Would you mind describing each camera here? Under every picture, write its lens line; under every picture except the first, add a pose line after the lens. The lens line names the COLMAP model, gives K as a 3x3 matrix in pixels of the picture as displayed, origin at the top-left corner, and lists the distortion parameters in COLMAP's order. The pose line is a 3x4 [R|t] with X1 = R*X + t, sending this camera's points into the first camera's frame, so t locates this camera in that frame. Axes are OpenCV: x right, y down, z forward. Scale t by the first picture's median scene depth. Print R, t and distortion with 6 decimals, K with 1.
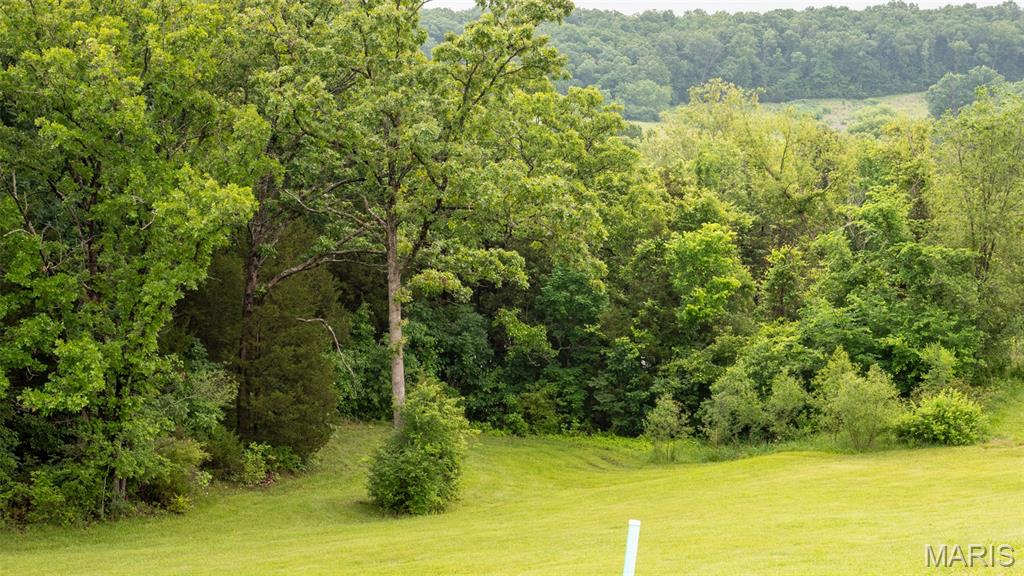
lens RADIAL K [[2272.3, 0, 511.1], [0, 2272.3, 287.8], [0, 0, 1]] dist [0.305829, 0.000000]
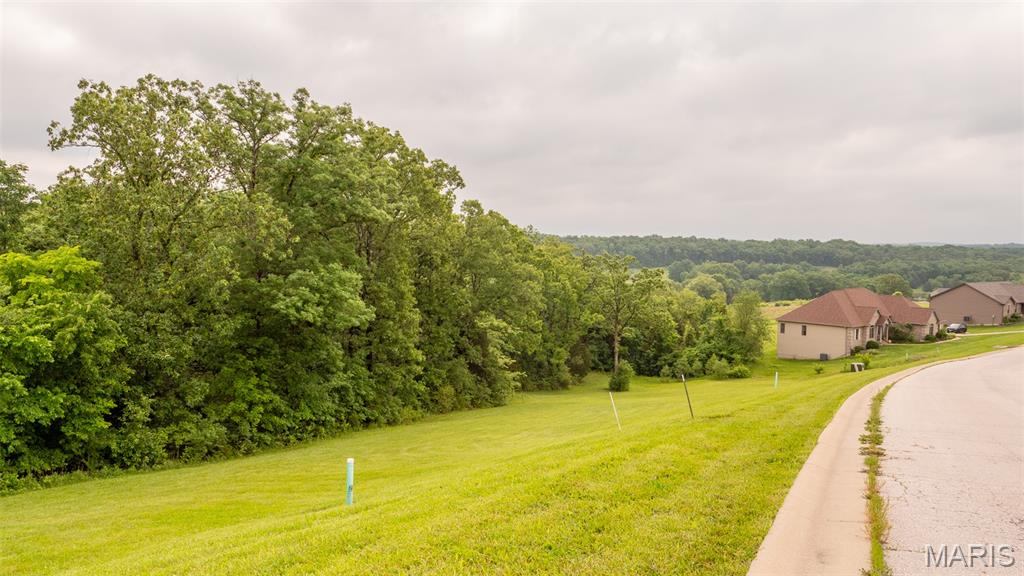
lens RADIAL K [[847.5, 0, 513.3], [0, 847.5, 288.0], [0, 0, 1]] dist [-0.006646, -0.003530]
pose [[0.999745, 0.018942, 0.012295, -0.213654], [-0.018275, 0.998467, -0.052250, -0.004547], [-0.013266, 0.052012, 0.998558, -0.451962]]
